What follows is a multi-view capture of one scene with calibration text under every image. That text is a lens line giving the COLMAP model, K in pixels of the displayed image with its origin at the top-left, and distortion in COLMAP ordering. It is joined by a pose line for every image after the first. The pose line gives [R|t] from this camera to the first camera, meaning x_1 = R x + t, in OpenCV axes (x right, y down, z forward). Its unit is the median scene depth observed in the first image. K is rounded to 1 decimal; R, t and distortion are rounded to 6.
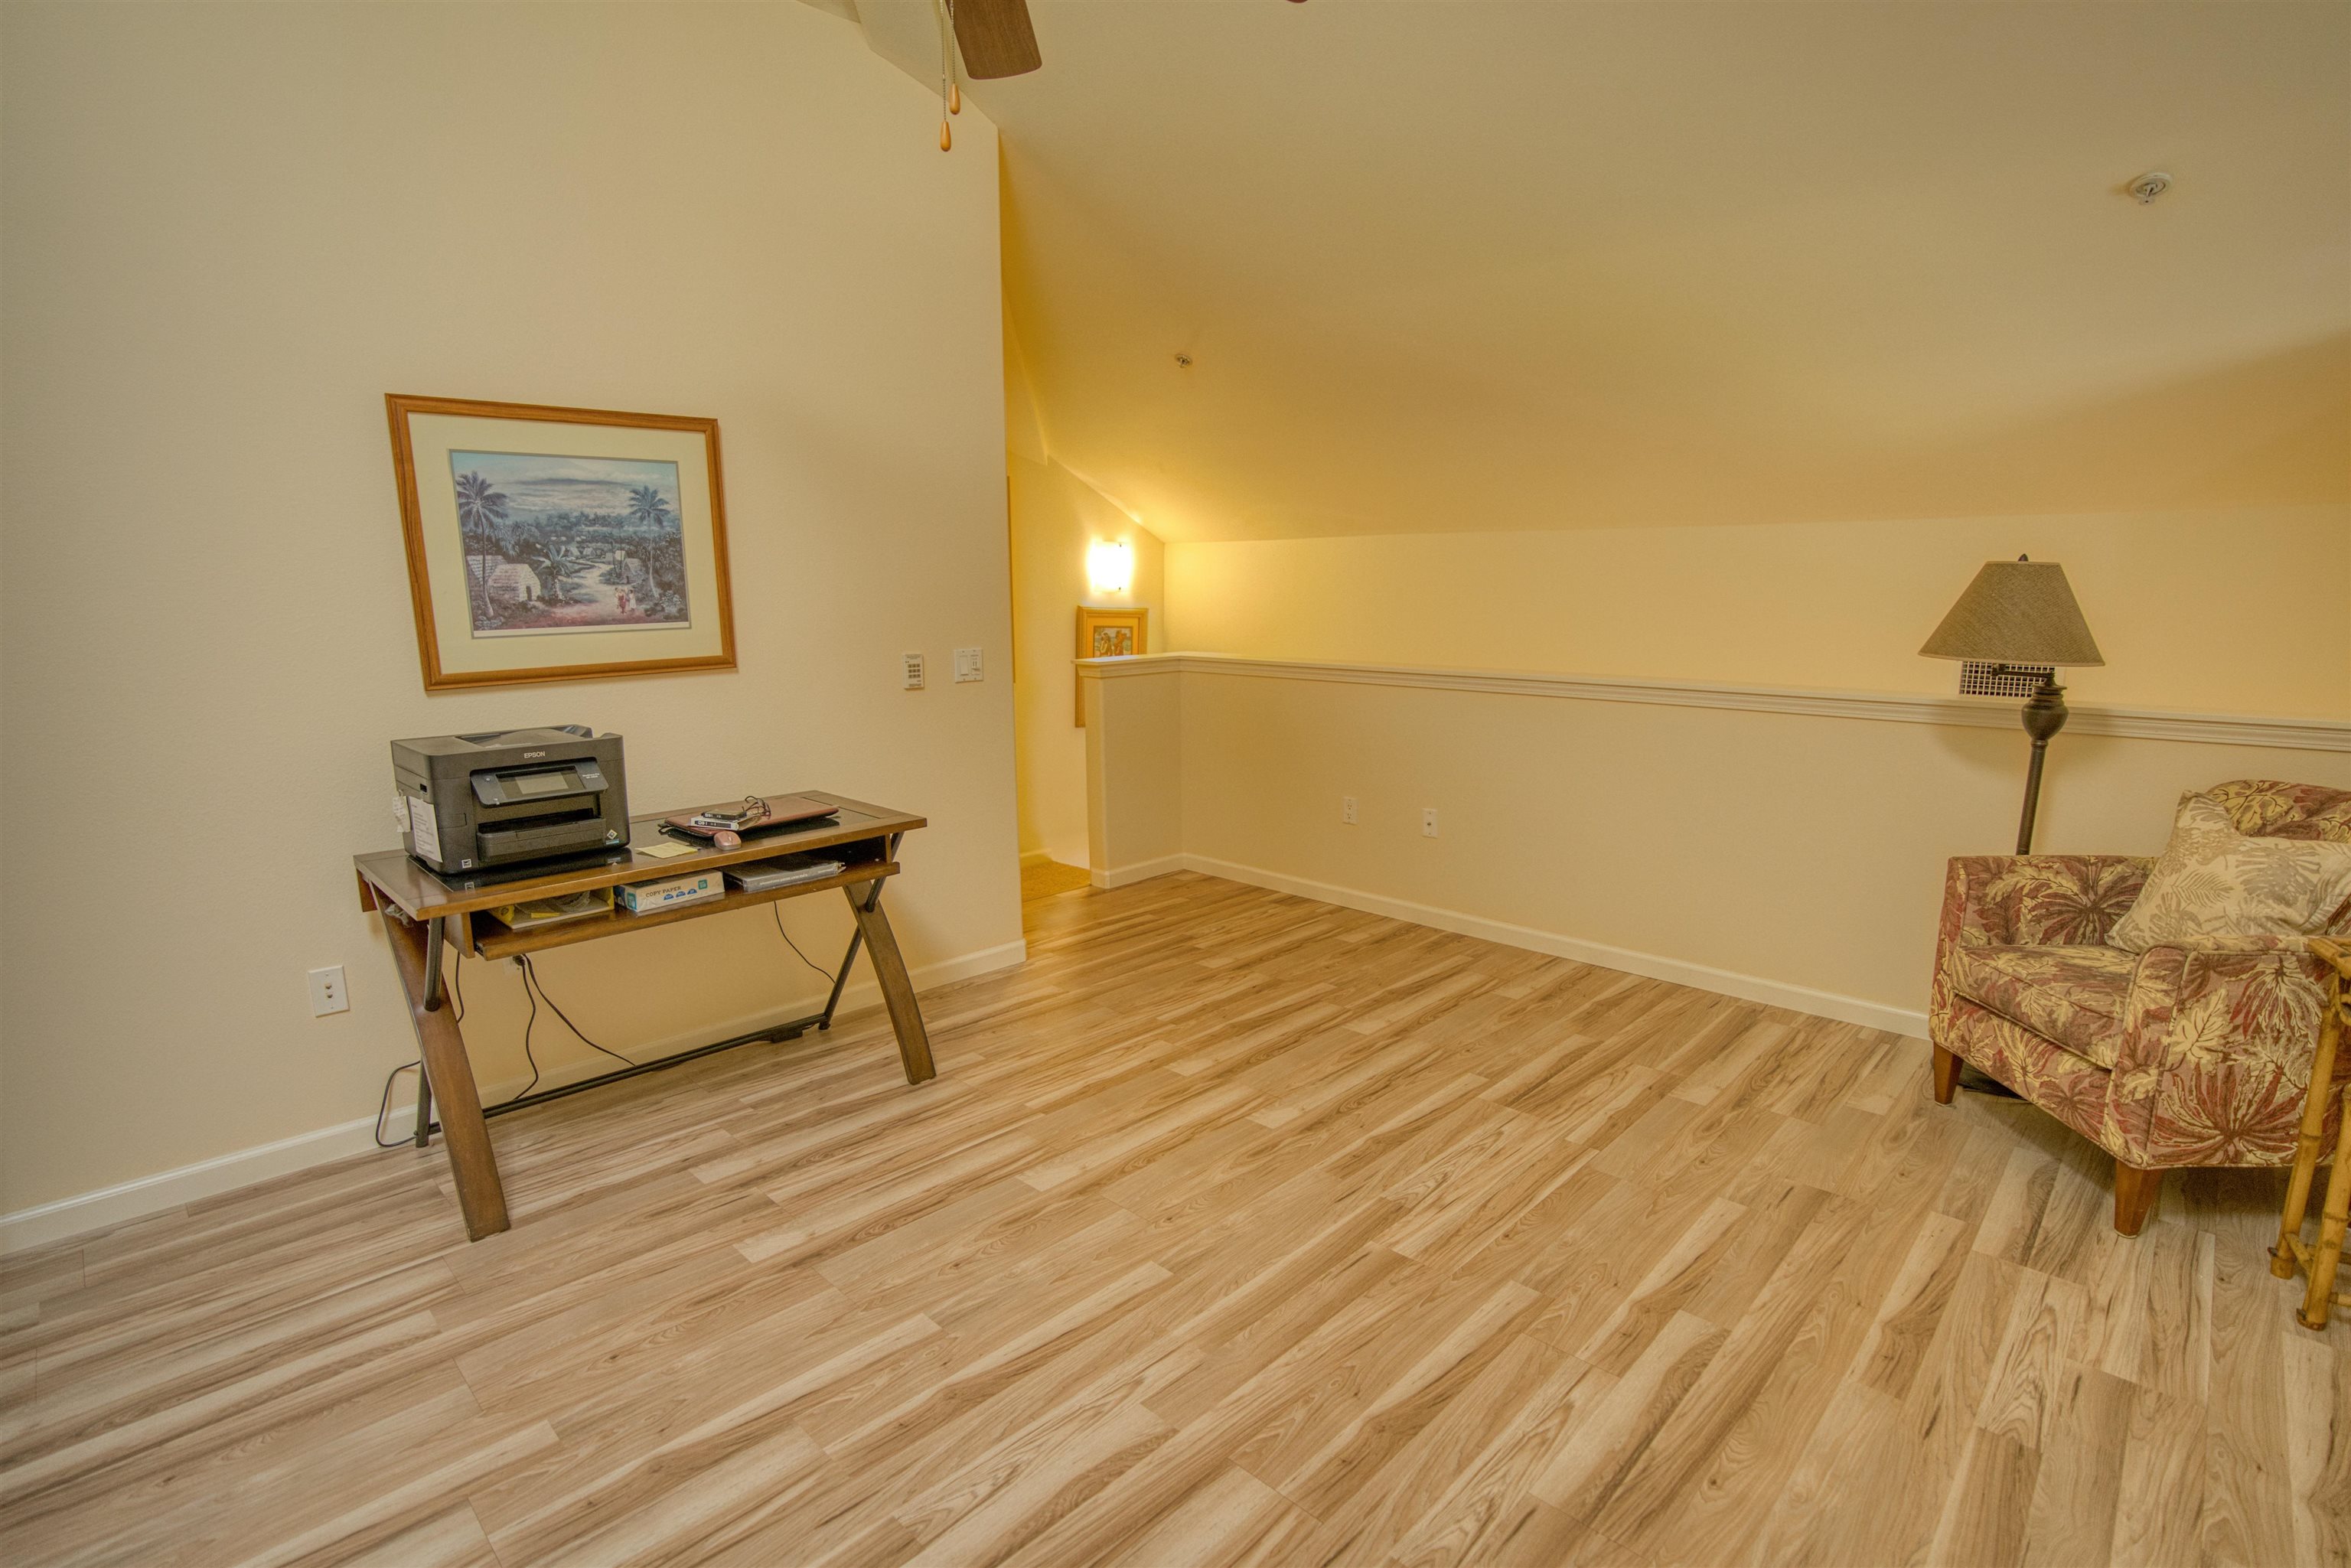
lens RADIAL K [[1096.1, 0, 1172.4], [0, 1096.1, 783.9], [0, 0, 1]] dist [-0.062655, 0.021693]
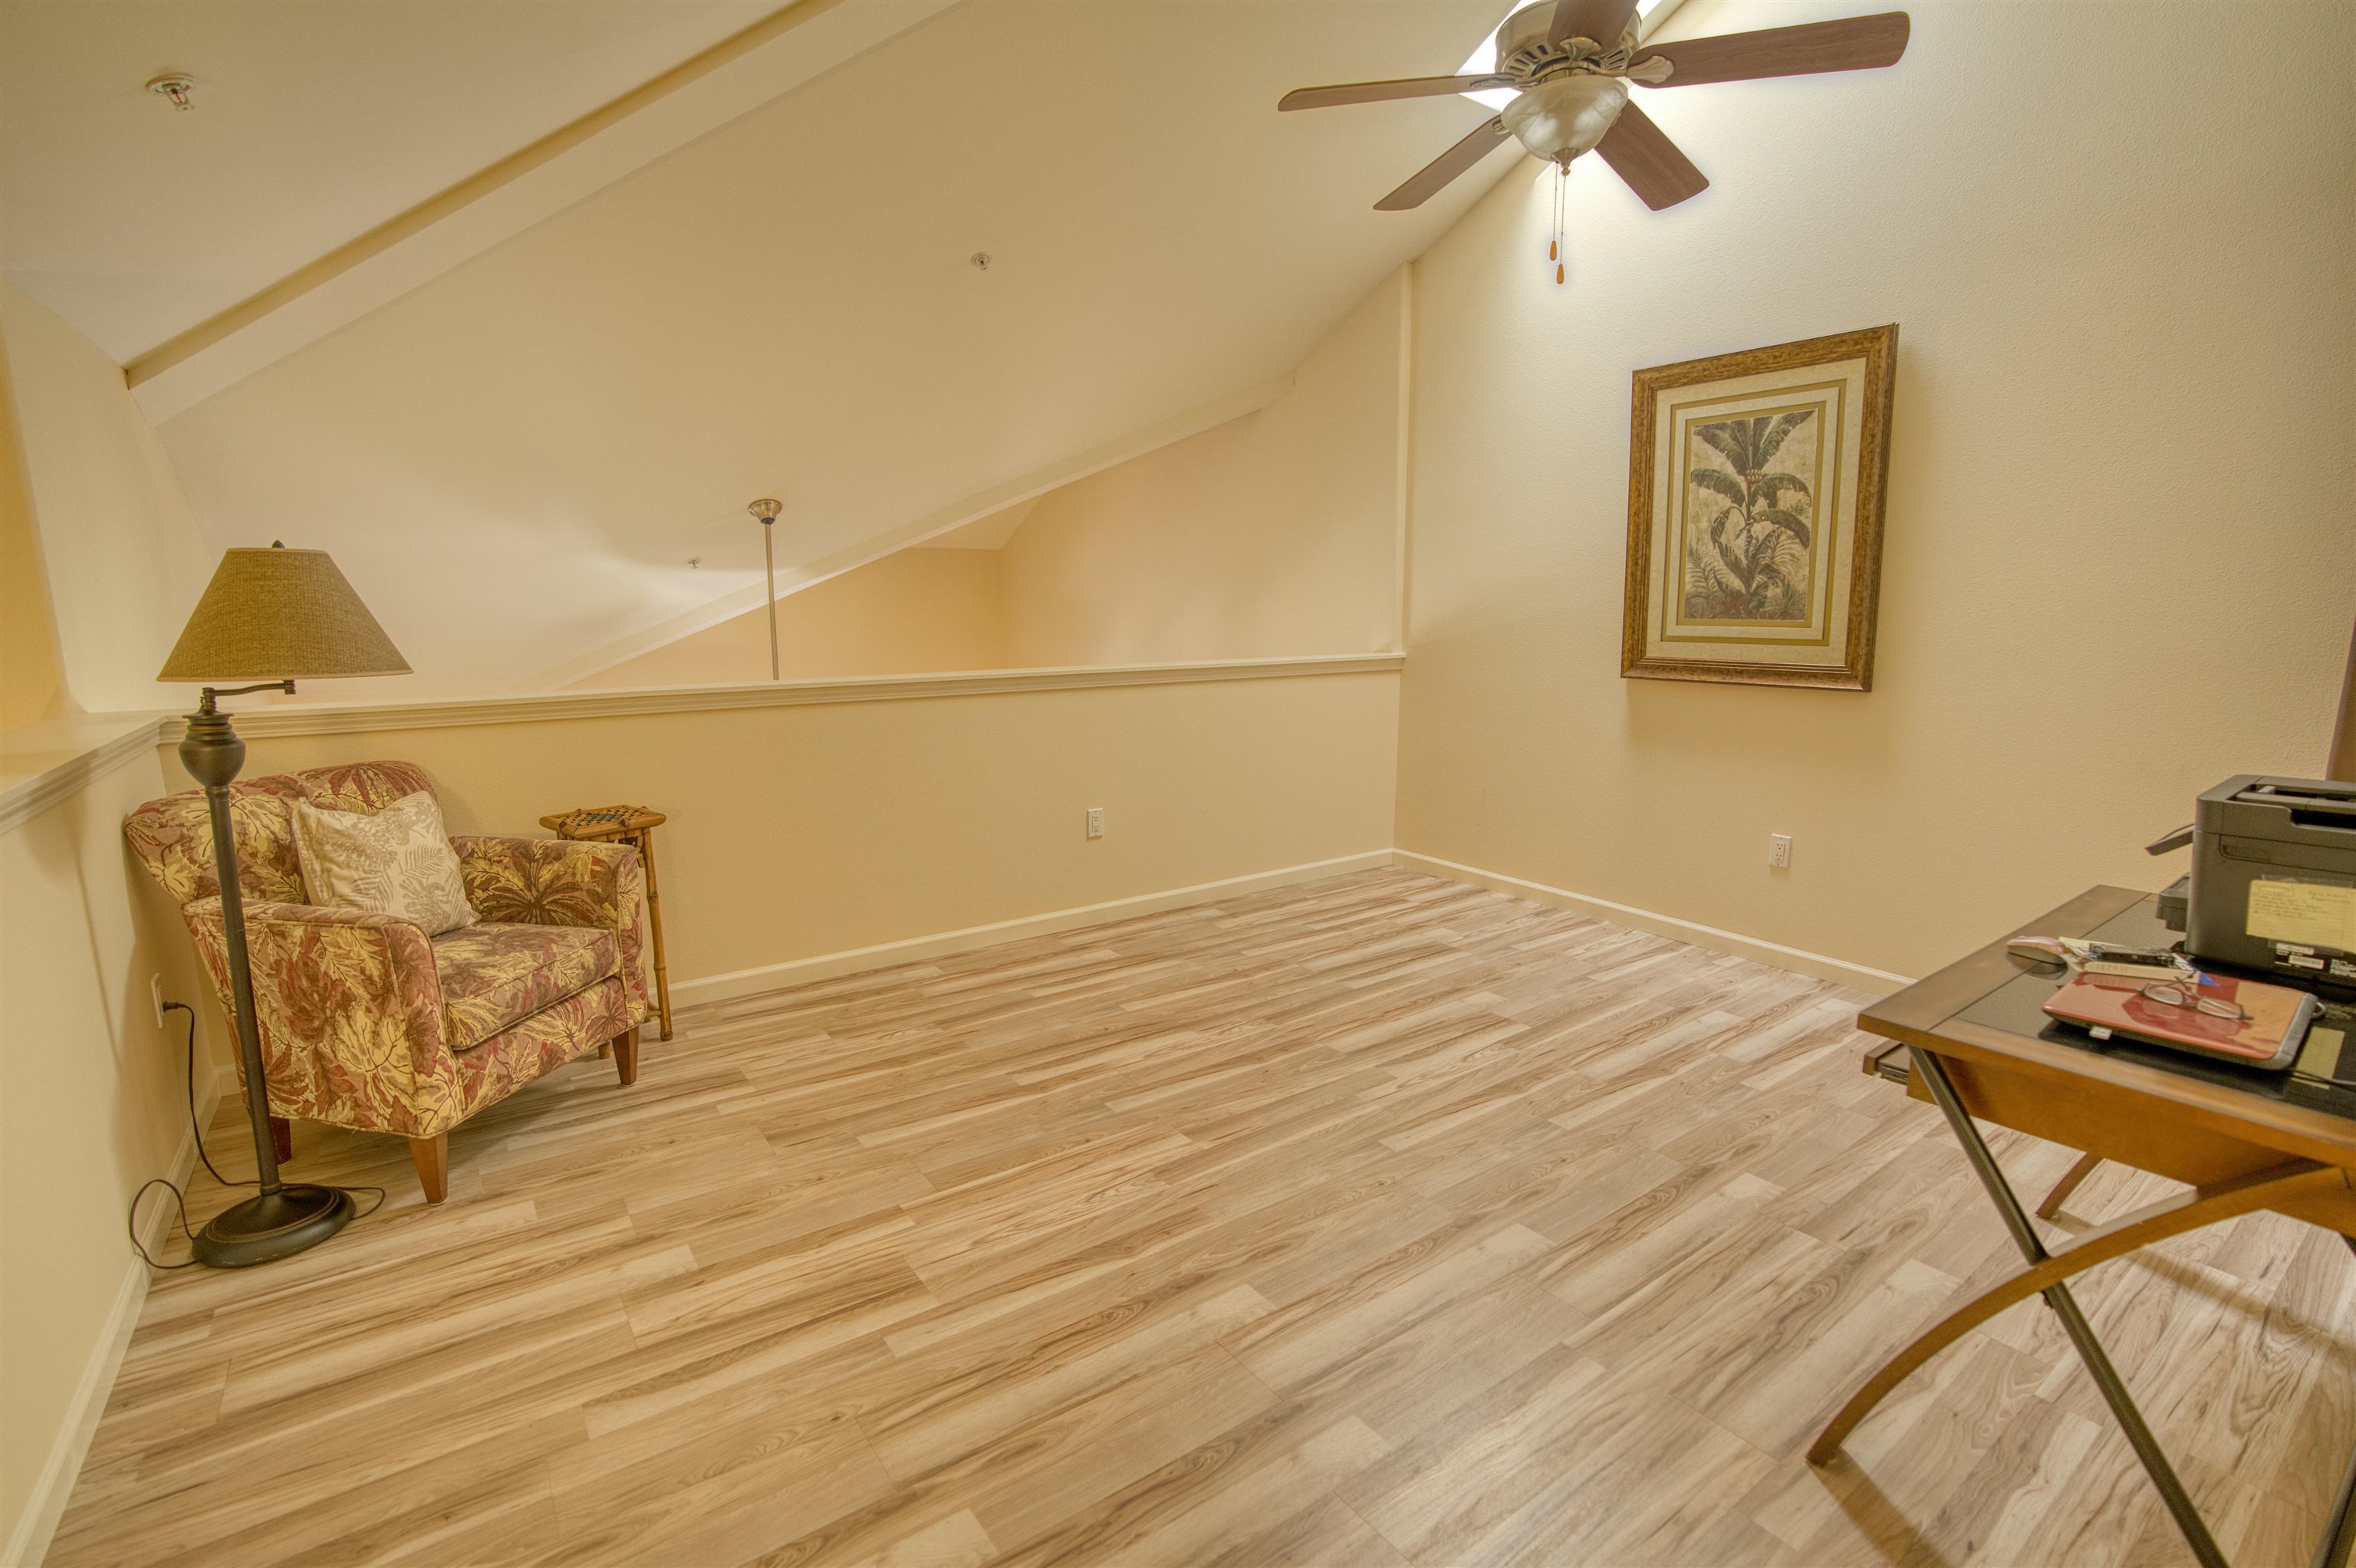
lens RADIAL K [[1098.4, 0, 1184.2], [0, 1098.4, 790.0], [0, 0, 1]] dist [-0.062655, 0.021693]
pose [[-0.985352, -0.028371, 0.168157, 0.018251], [0.031639, 0.938531, 0.343741, -0.312335], [-0.167573, 0.344026, -0.923886, 1.792384]]
